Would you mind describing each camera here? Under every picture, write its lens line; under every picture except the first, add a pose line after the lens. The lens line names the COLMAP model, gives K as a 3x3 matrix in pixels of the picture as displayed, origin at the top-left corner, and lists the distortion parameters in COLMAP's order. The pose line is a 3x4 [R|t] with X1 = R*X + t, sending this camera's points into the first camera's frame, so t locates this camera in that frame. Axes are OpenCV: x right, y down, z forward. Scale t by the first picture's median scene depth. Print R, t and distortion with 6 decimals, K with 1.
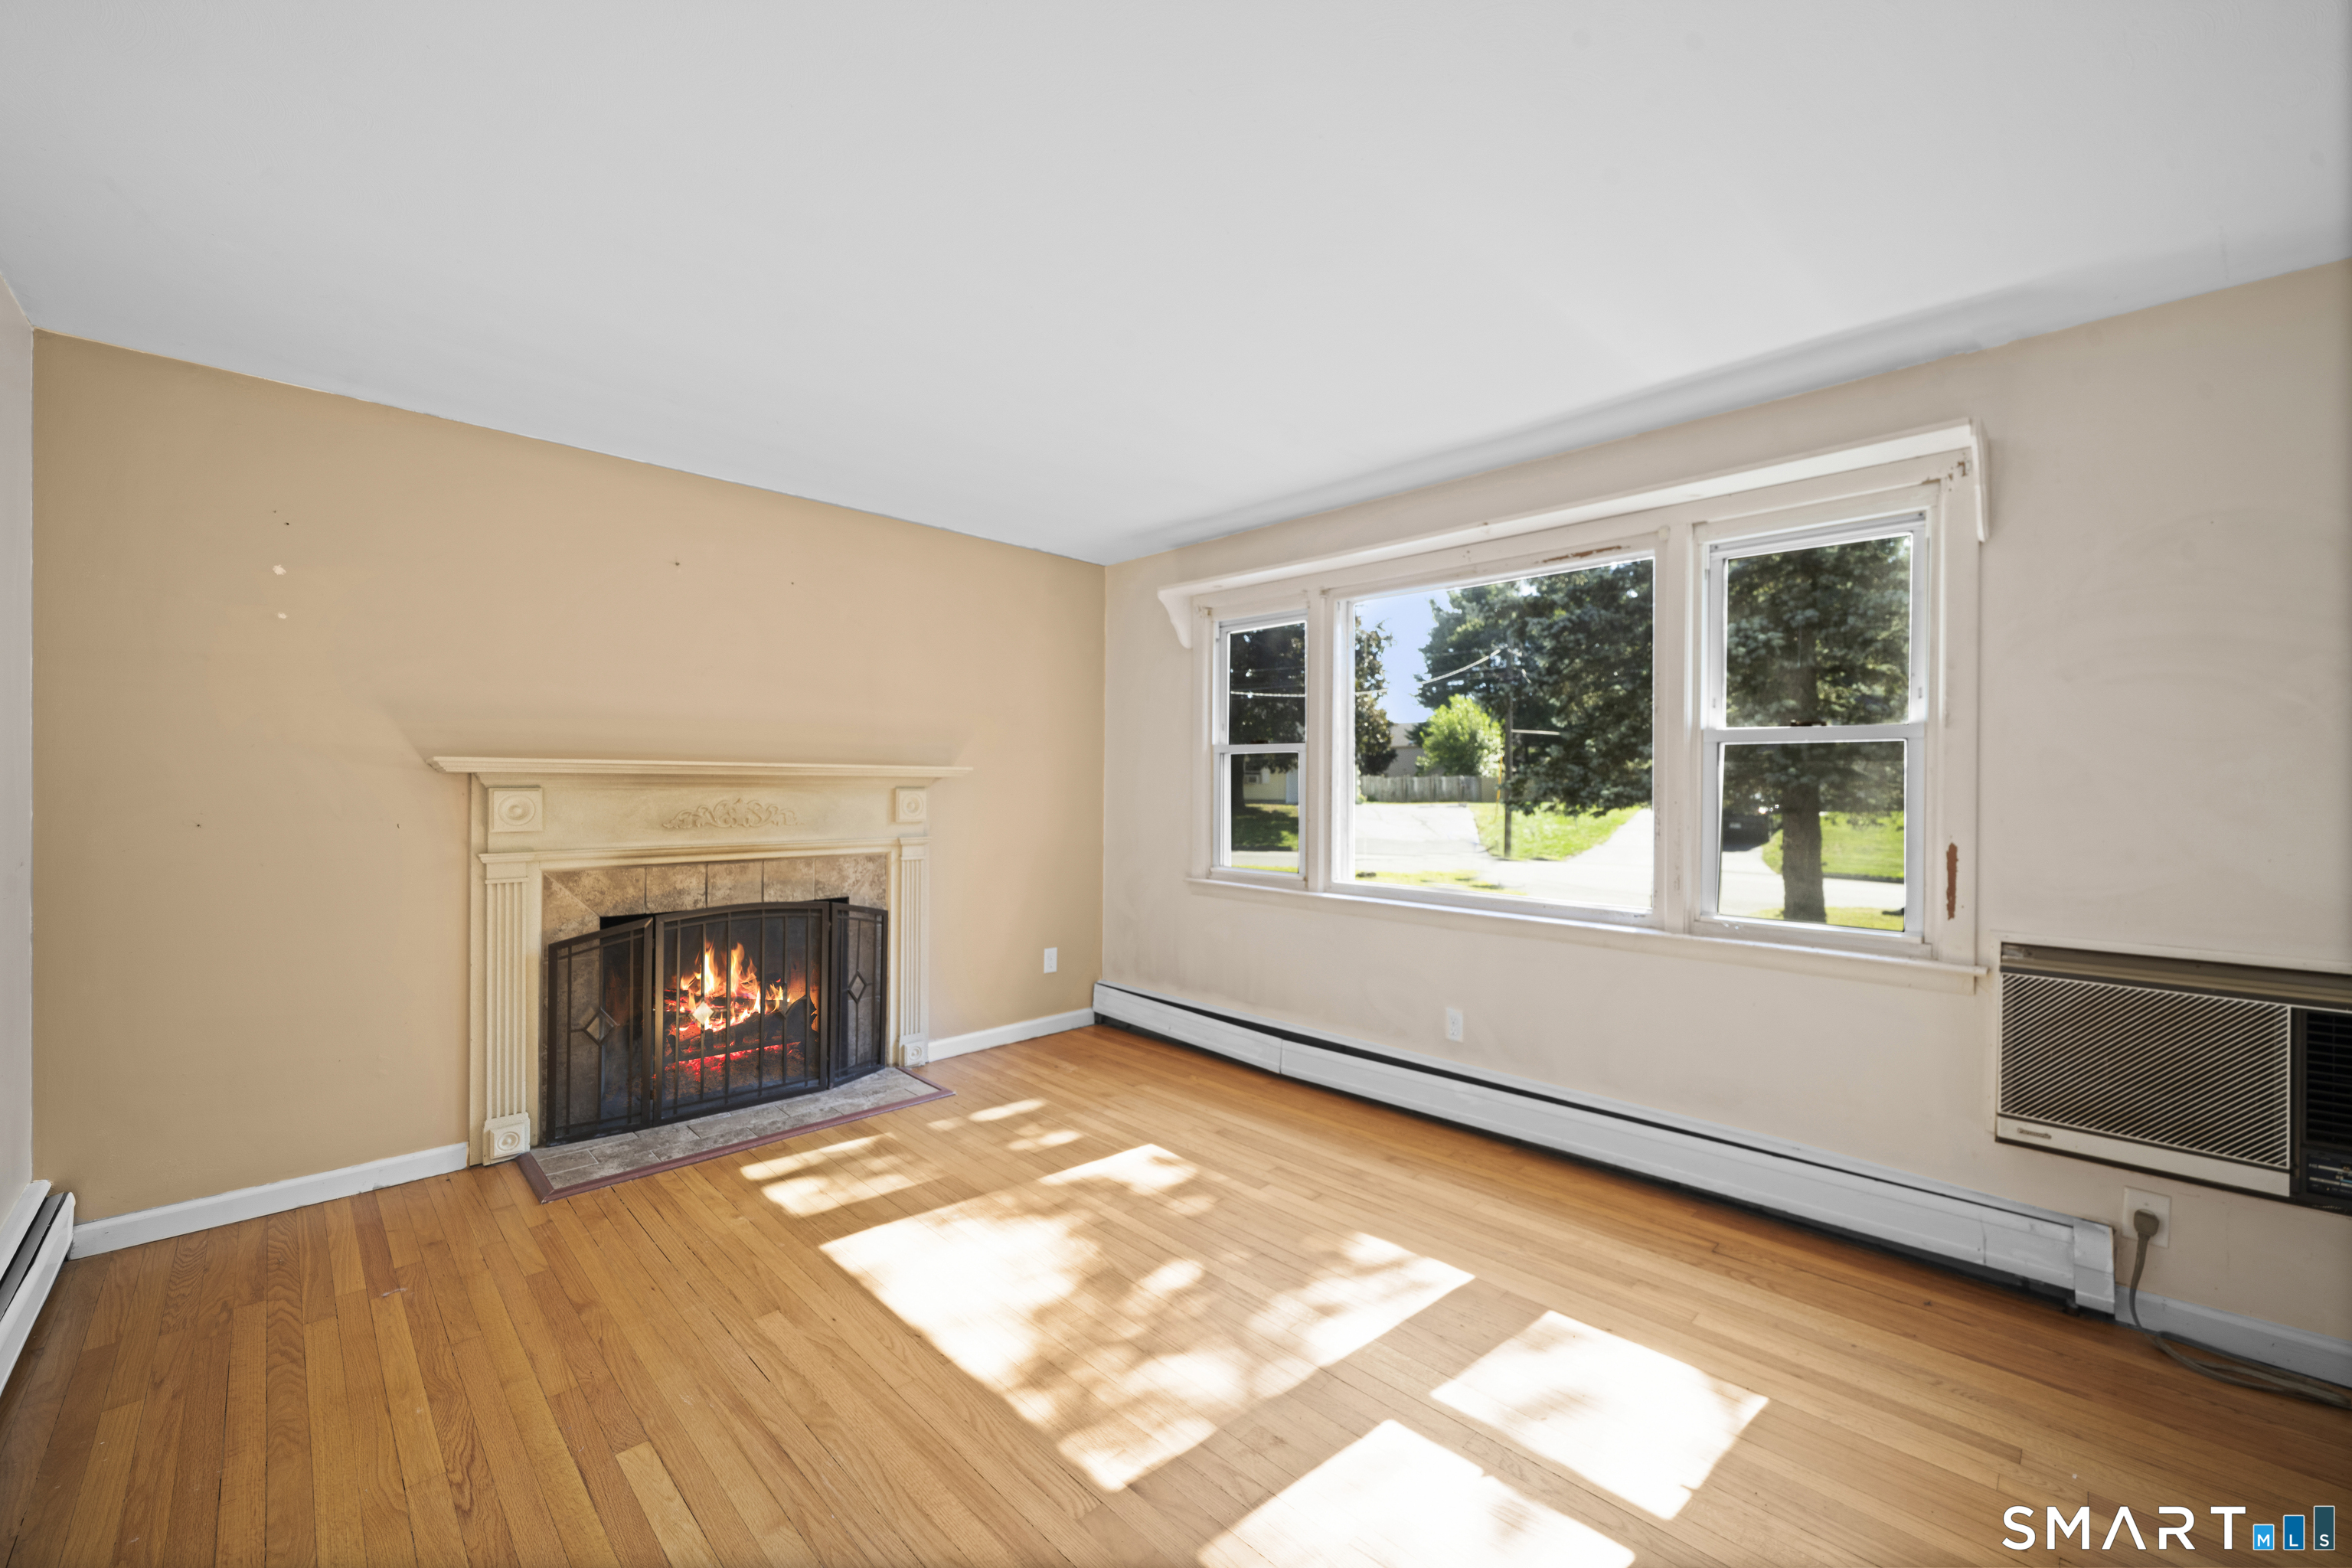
lens RADIAL K [[927.9, 0, 1176.0], [0, 927.9, 784.0], [0, 0, 1]] dist [0.002343, 0.000440]
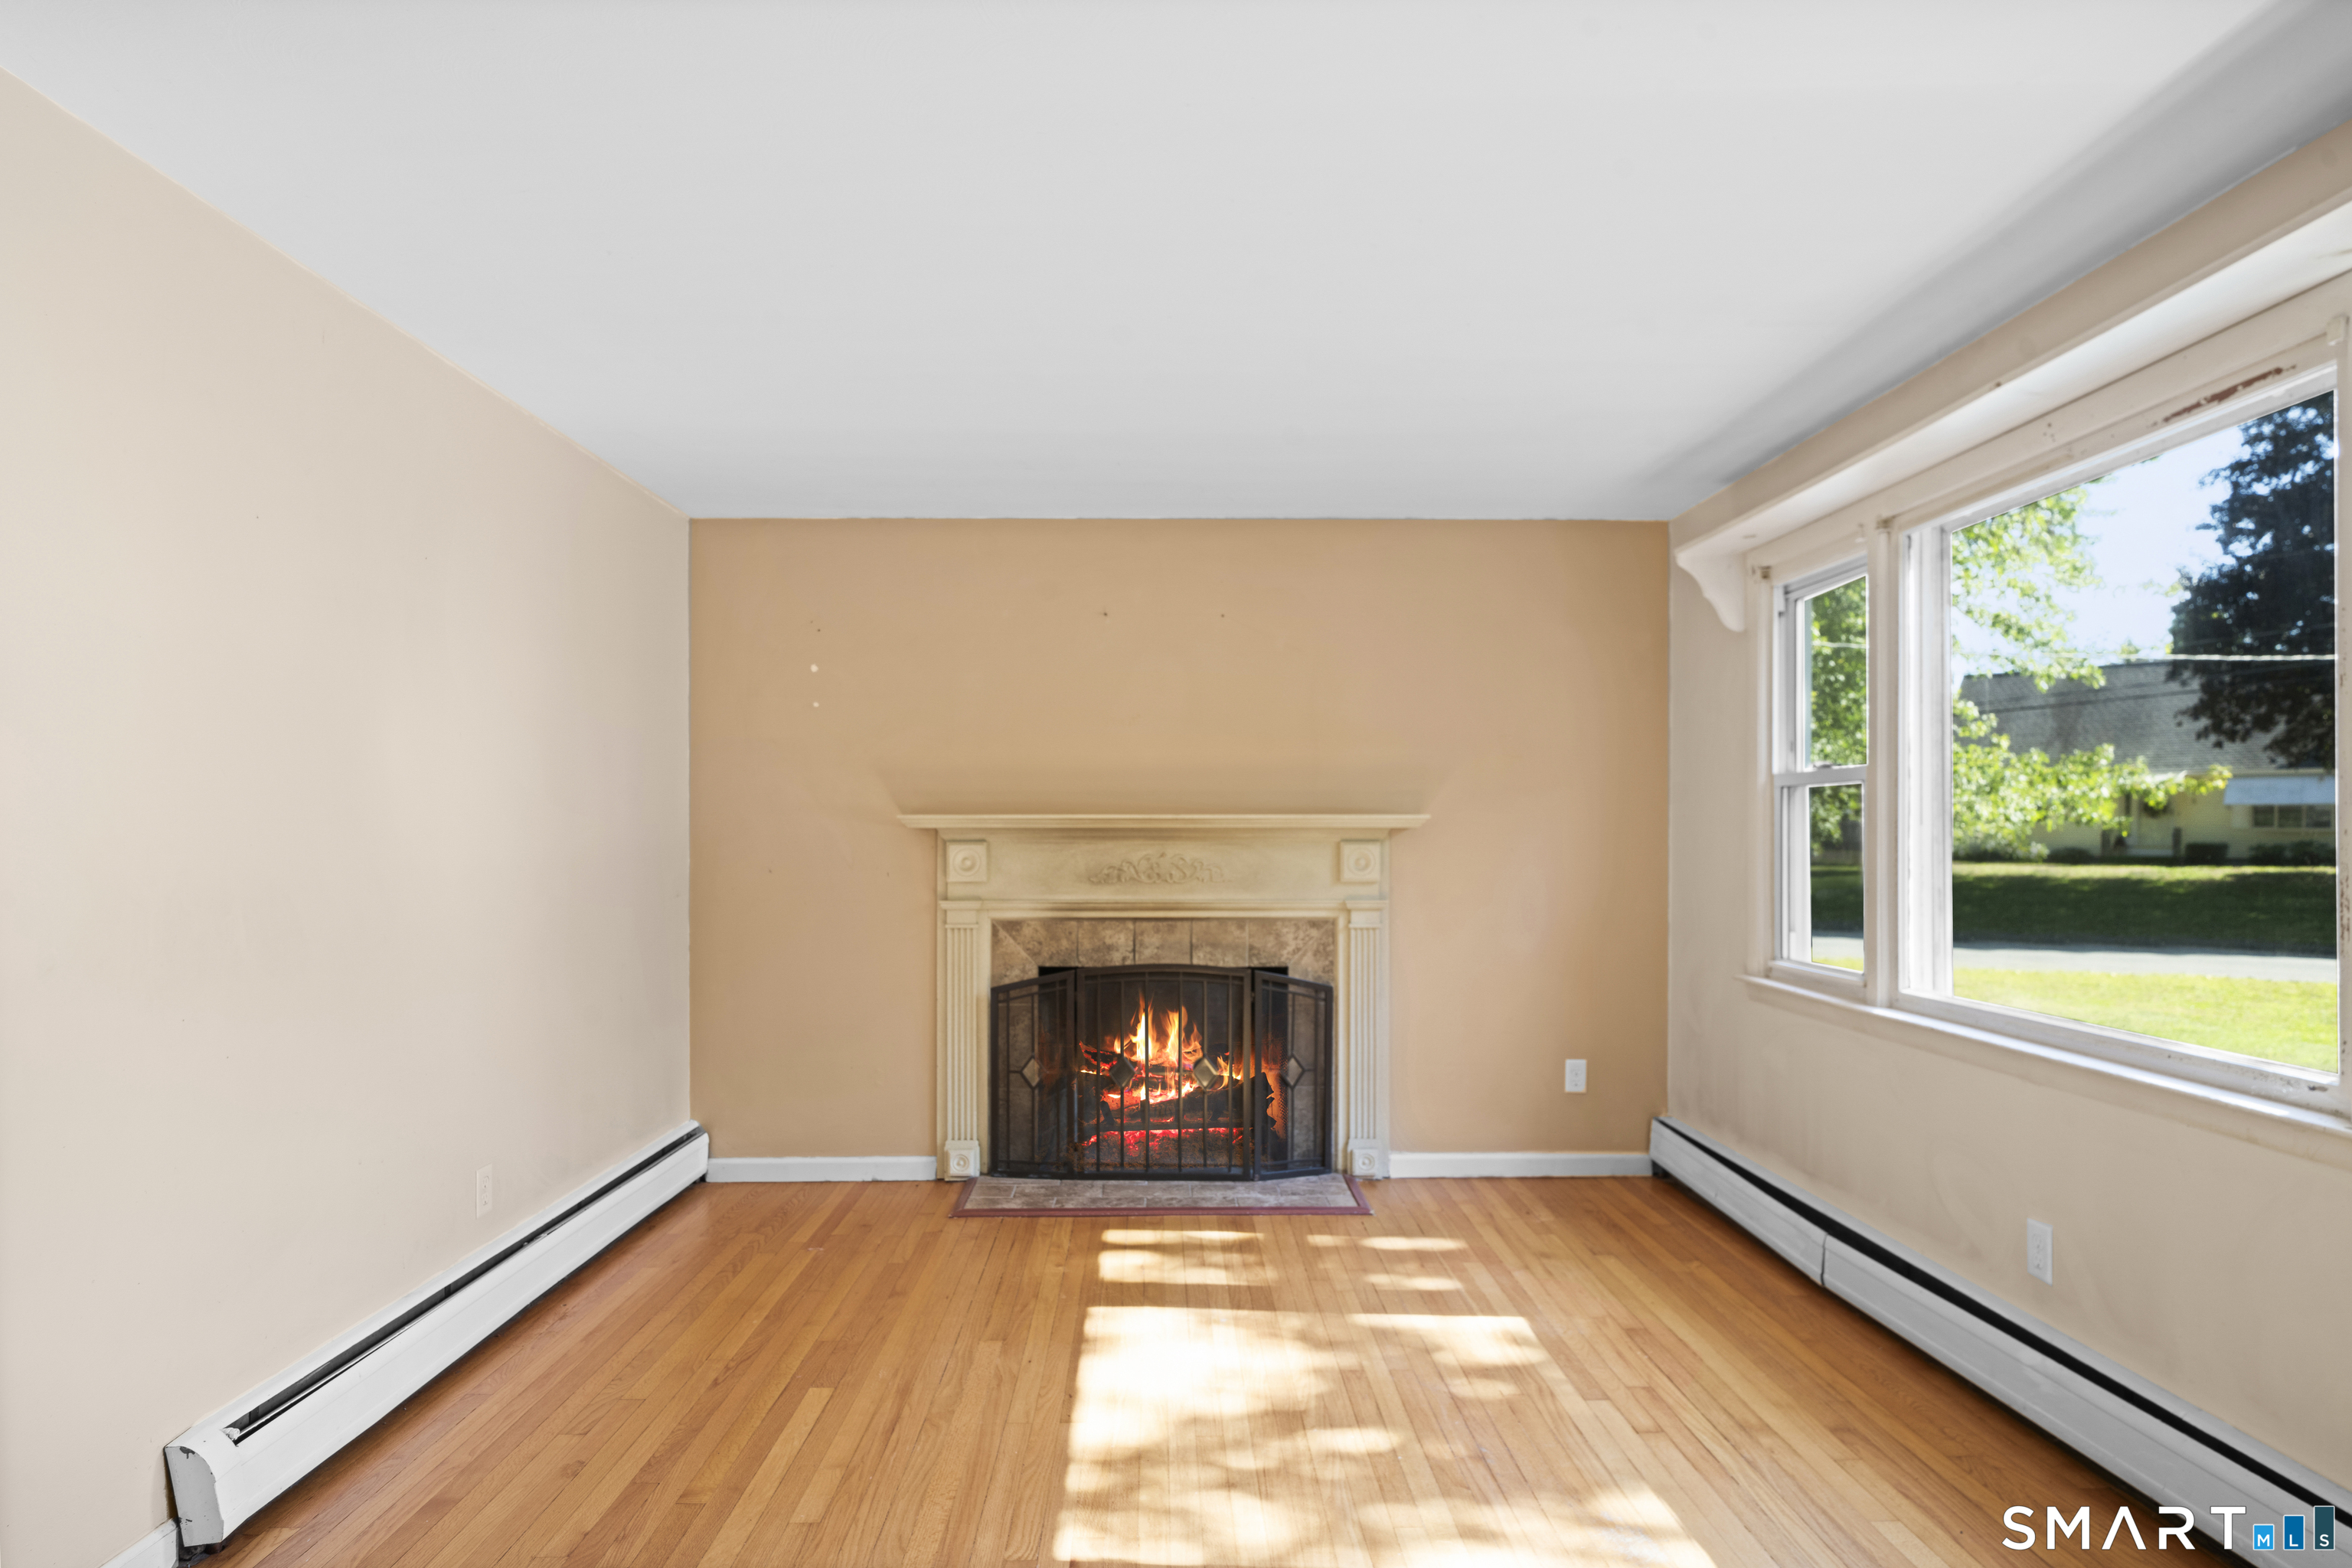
lens RADIAL K [[1318.5, 0, 1174.1], [0, 1318.5, 832.8], [0, 0, 1]] dist [0.012887, -0.000047]
pose [[0.724967, -0.007160, -0.688746, 0.492733], [0.004808, 0.999974, -0.005335, 0.002773], [0.688767, 0.000556, 0.724983, 0.036793]]
